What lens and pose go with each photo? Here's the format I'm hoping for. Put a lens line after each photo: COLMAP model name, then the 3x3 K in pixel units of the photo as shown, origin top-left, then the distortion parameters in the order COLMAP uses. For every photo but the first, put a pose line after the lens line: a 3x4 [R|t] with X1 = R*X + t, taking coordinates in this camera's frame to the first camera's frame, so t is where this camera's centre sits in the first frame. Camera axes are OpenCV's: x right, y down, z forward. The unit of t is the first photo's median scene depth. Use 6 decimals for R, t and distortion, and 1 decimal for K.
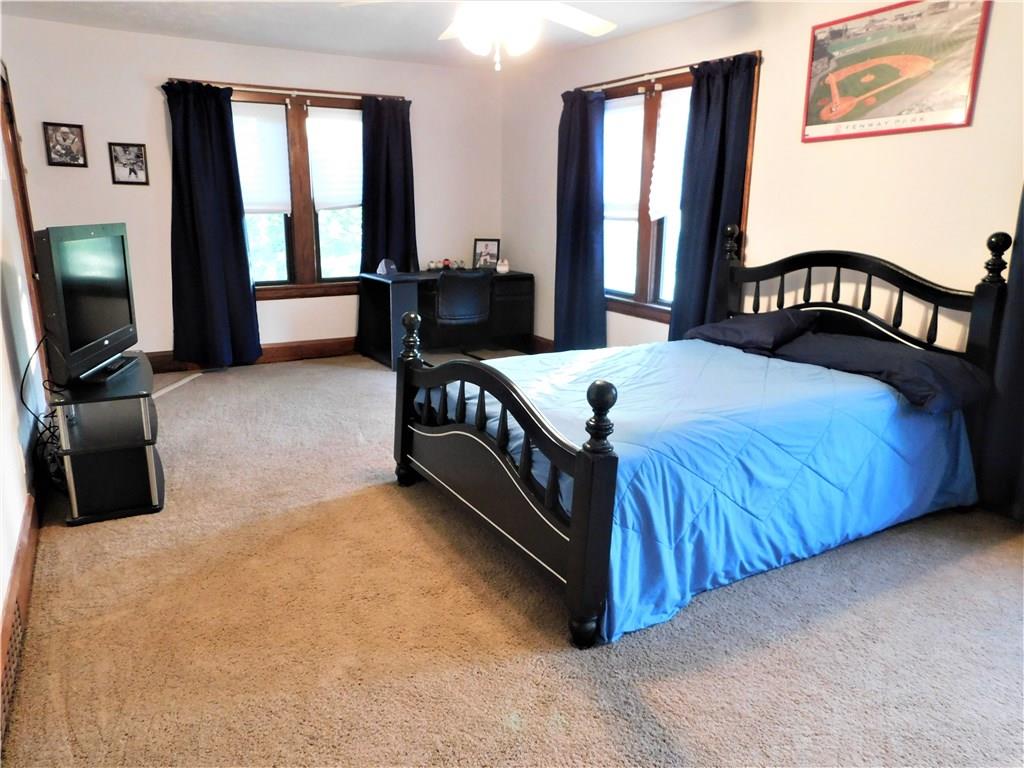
lens RADIAL K [[717.2, 0, 510.7], [0, 717.2, 385.5], [0, 0, 1]] dist [-0.041819, 0.031920]
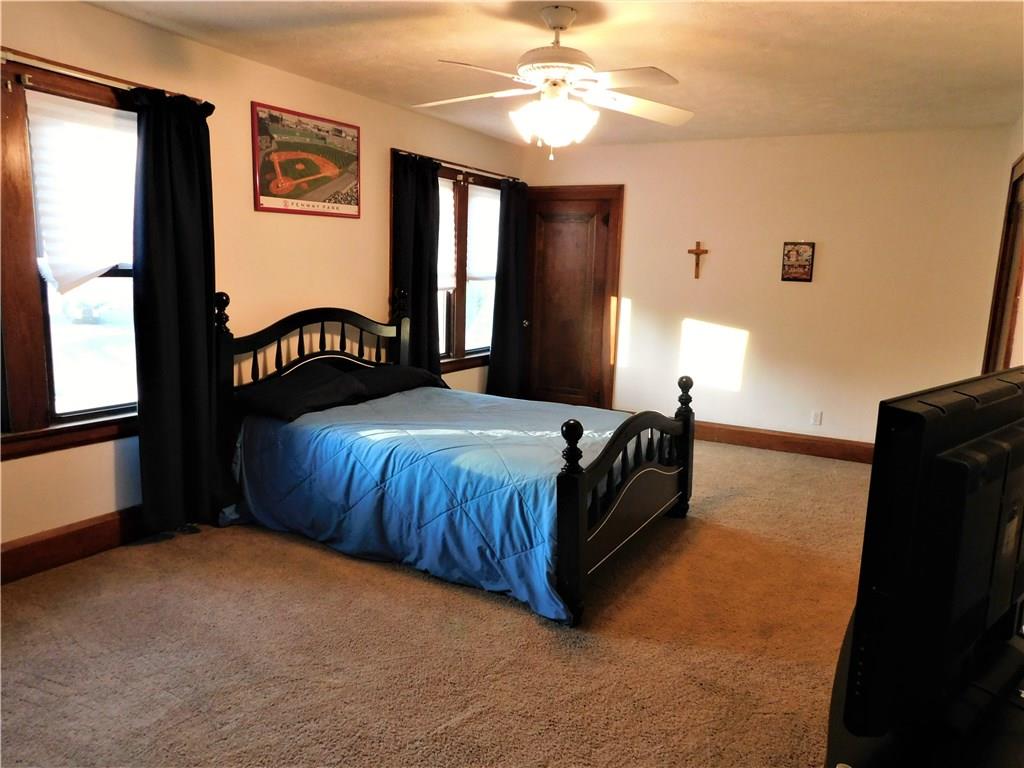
lens RADIAL K [[717.2, 0, 510.8], [0, 717.2, 383.3], [0, 0, 1]] dist [-0.041819, 0.031920]
pose [[-0.514769, -0.157242, 0.842786, -0.742997], [0.180188, 0.941236, 0.285669, -0.358877], [-0.838180, 0.298913, -0.456186, 1.328991]]
